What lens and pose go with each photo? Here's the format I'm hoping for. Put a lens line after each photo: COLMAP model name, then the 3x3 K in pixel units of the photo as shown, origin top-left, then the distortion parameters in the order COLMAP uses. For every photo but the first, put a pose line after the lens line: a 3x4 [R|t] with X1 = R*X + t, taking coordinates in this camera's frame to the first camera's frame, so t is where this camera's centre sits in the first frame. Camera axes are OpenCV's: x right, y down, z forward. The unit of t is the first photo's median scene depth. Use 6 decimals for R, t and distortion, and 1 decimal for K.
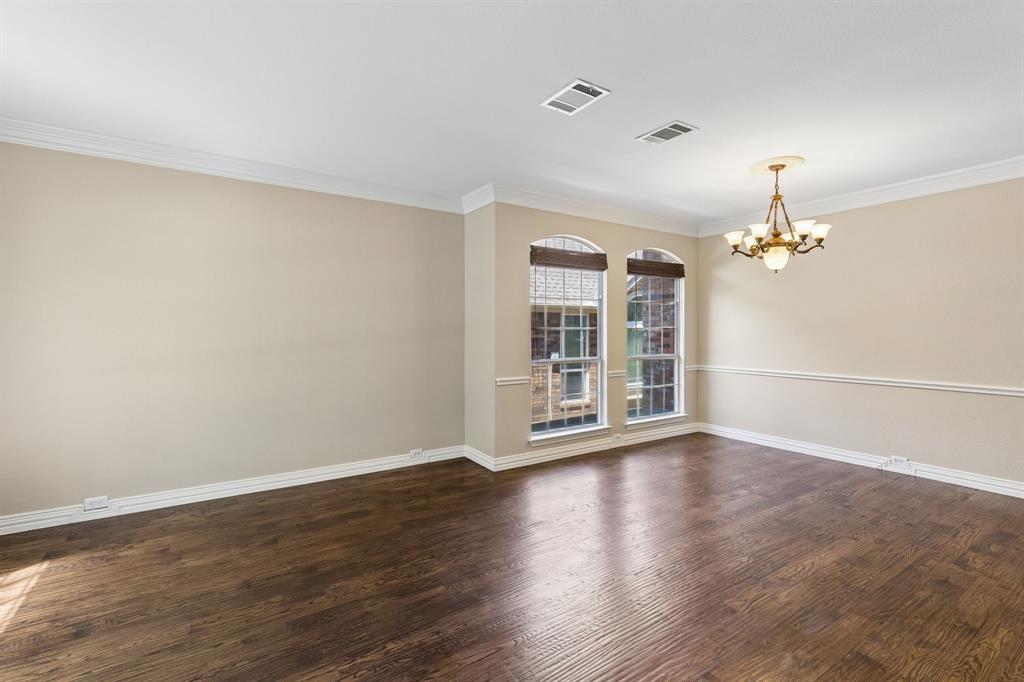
lens RADIAL K [[466.3, 0, 511.9], [0, 466.3, 333.6], [0, 0, 1]] dist [0.003865, 0.000363]
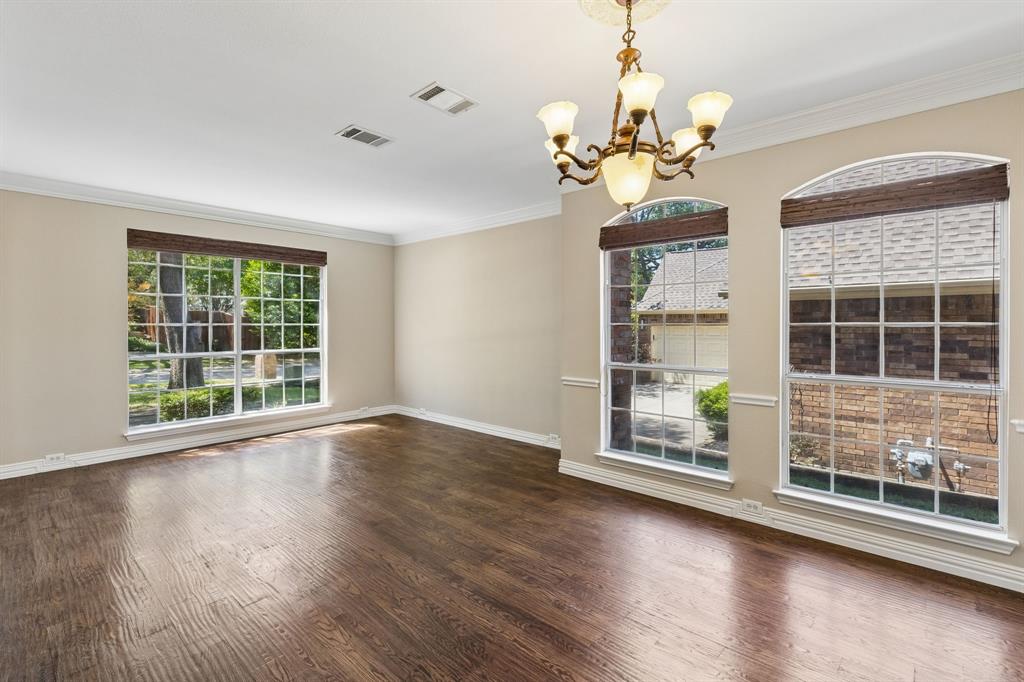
lens RADIAL K [[466.3, 0, 511.5], [0, 466.3, 336.4], [0, 0, 1]] dist [0.003865, 0.000363]
pose [[0.238946, 0.019571, -0.970836, 0.584322], [-0.009753, 0.999795, 0.017754, -0.002531], [0.970984, 0.005226, 0.239088, 0.446144]]
